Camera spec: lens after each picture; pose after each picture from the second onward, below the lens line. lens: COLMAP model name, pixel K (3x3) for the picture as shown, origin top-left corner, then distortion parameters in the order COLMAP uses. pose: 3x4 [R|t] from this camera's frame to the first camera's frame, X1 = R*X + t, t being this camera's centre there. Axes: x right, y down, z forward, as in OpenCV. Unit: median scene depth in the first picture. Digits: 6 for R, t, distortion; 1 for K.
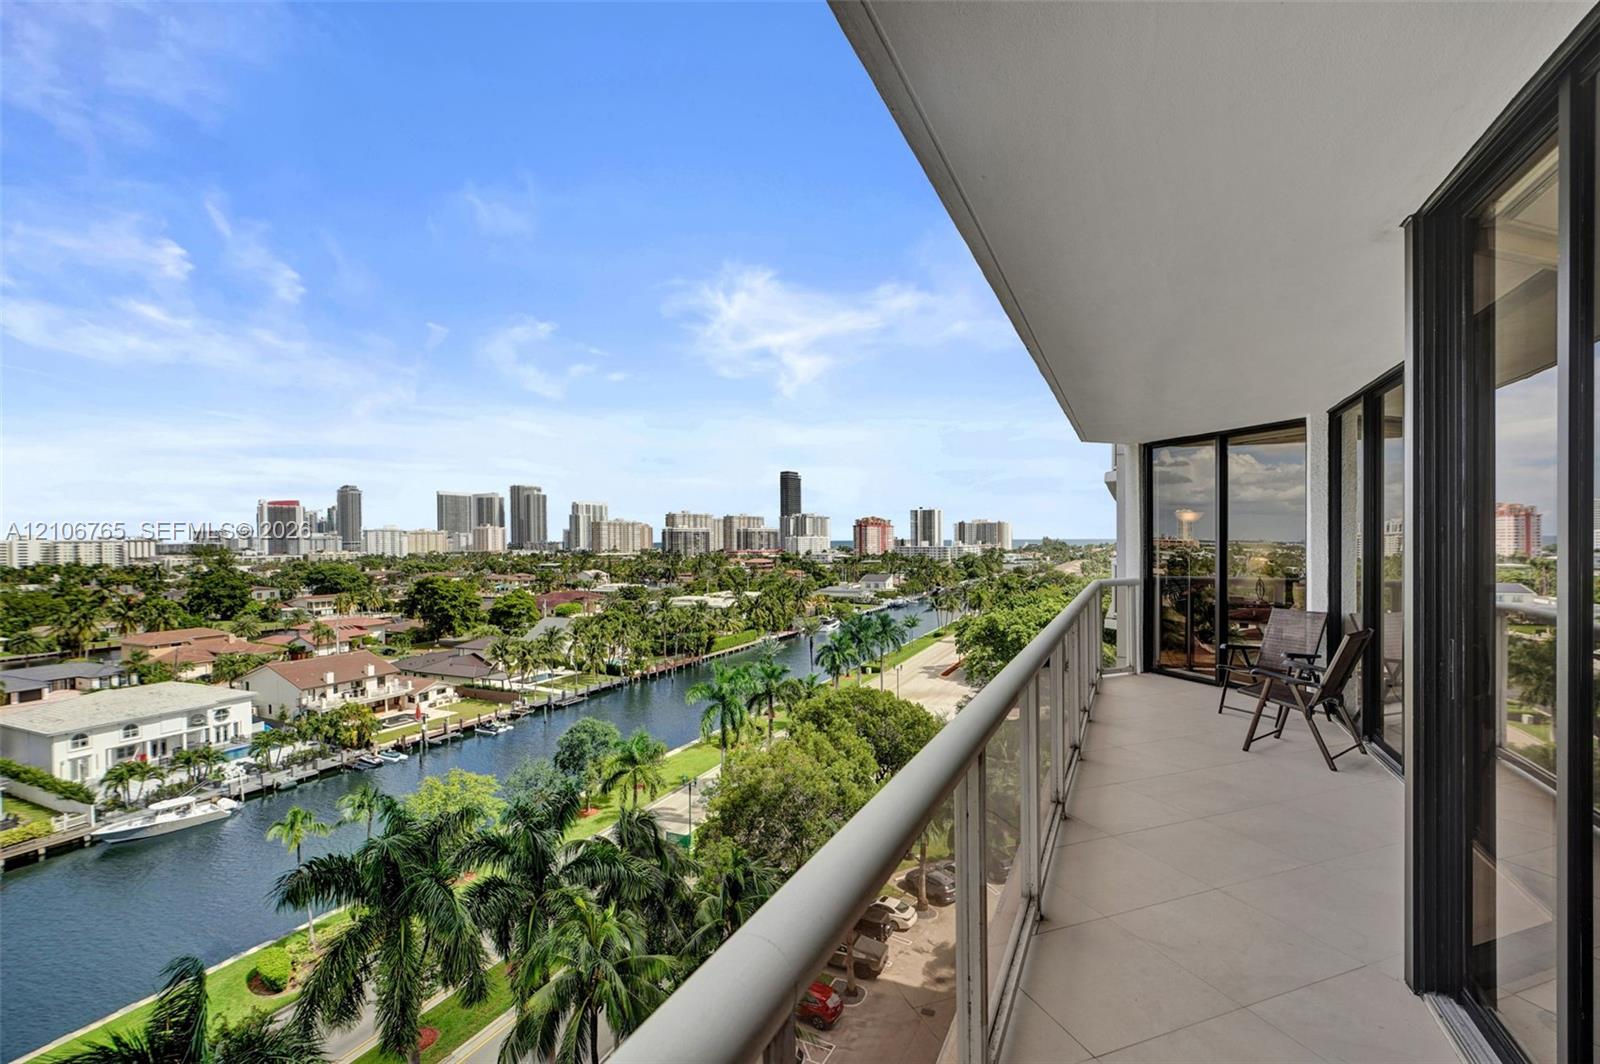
lens RADIAL K [[736.7, 0, 799.2], [0, 736.7, 545.0], [0, 0, 1]] dist [-0.000092, 0.000108]
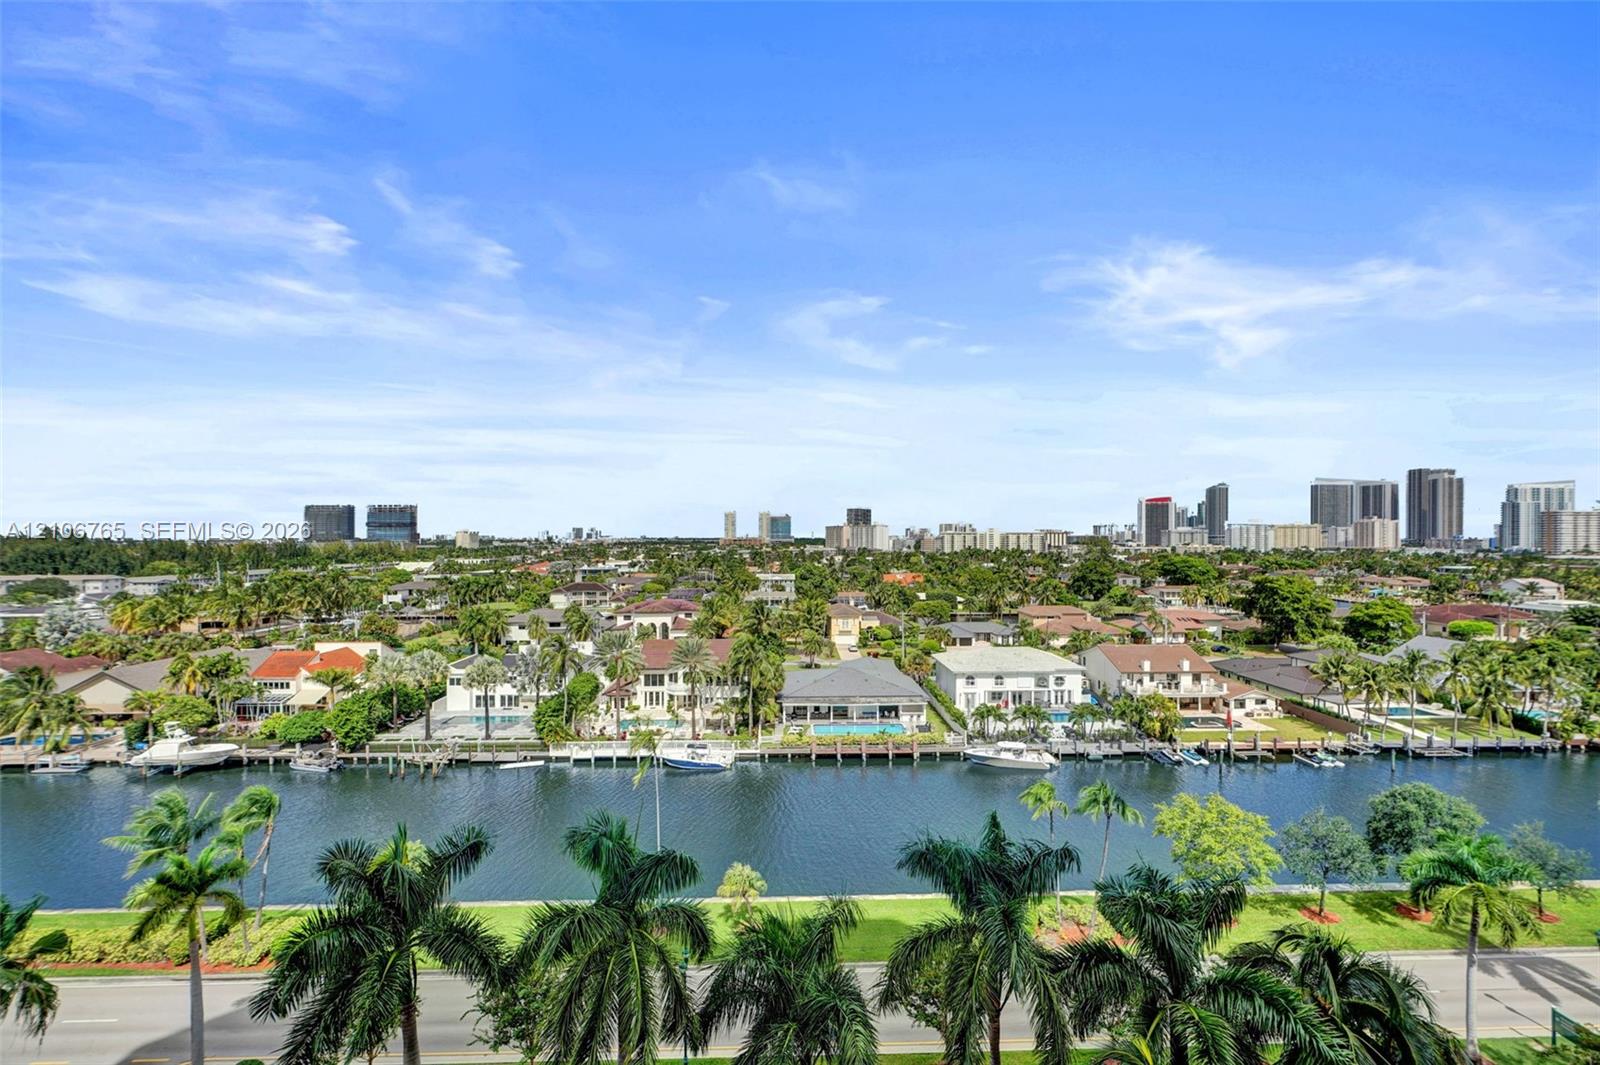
lens RADIAL K [[715.0, 0, 803.2], [0, 715.0, 542.5], [0, 0, 1]] dist [-0.000690, 0.000532]
pose [[0.453635, 0.018950, -0.890986, 0.038333], [-0.013976, 0.999802, 0.014149, -0.001984], [0.891078, 0.006034, 0.453810, 0.095817]]
